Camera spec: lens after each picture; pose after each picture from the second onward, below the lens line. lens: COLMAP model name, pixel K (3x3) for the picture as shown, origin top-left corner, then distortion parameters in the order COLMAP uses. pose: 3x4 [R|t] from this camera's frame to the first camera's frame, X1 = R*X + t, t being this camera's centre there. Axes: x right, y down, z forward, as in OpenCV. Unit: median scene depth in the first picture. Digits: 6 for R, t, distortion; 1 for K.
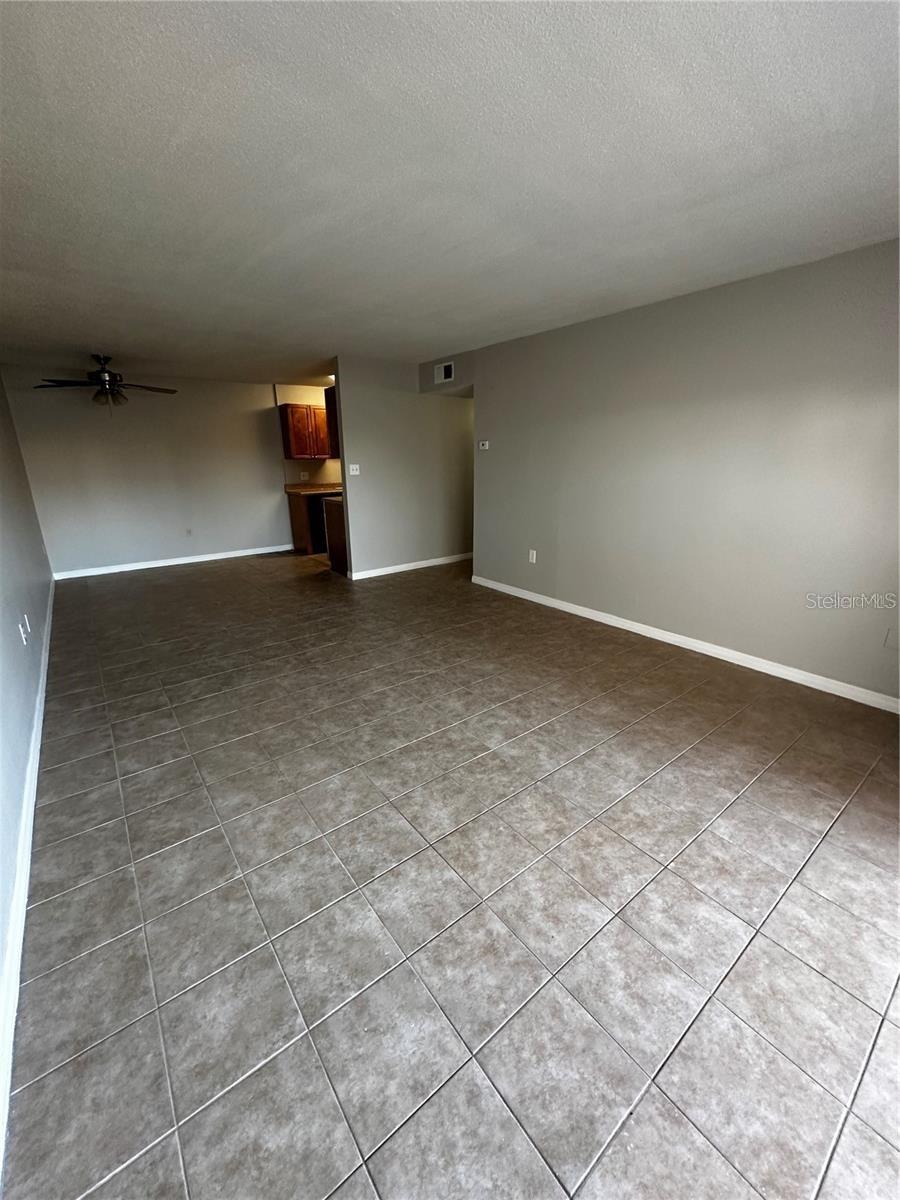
lens RADIAL K [[478.5, 0, 450.4], [0, 478.5, 599.9], [0, 0, 1]] dist [-0.001728, 0.000614]
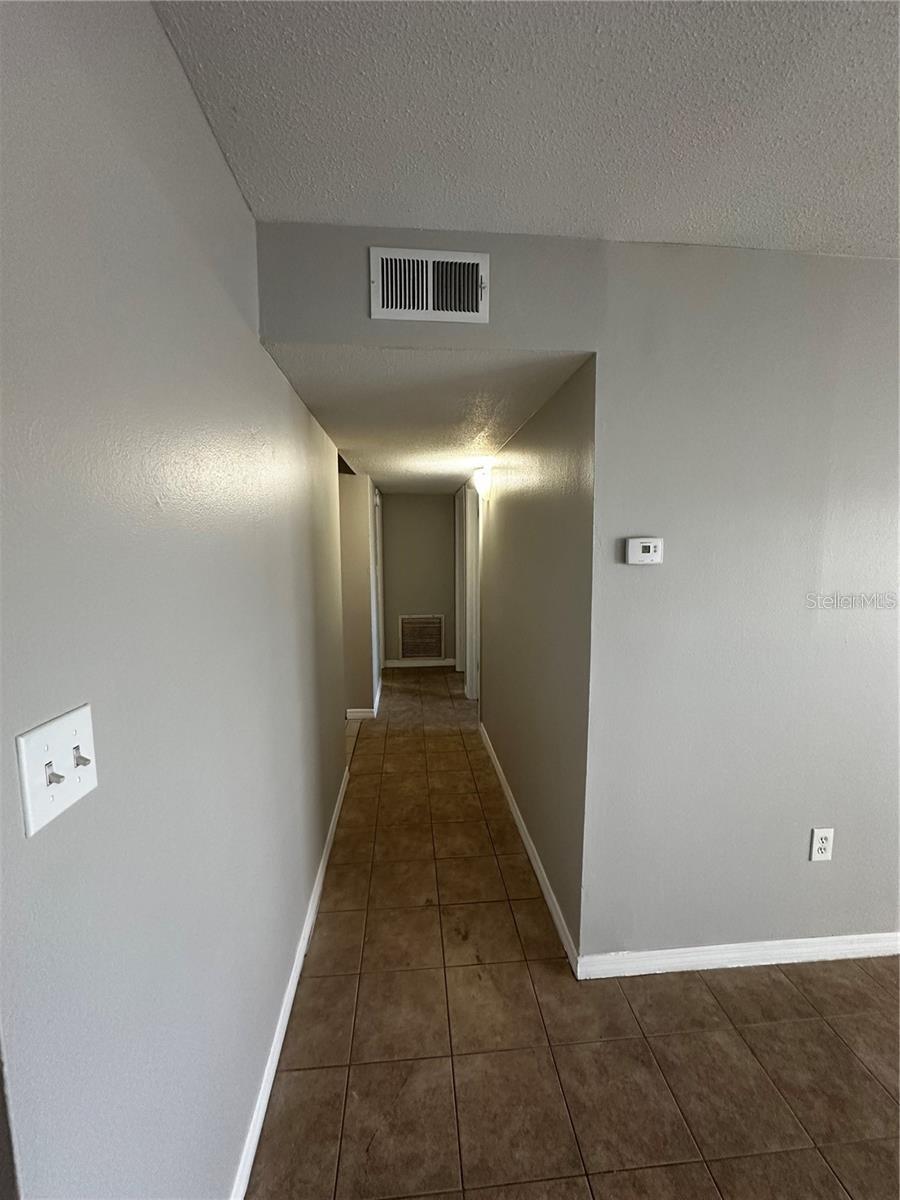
lens RADIAL K [[478.5, 0, 449.0], [0, 478.5, 601.8], [0, 0, 1]] dist [-0.001728, 0.000614]
pose [[0.543034, -0.070908, 0.836711, -0.251773], [0.235568, 0.969280, -0.070743, -0.285128], [-0.805991, 0.235518, 0.543056, 0.902944]]
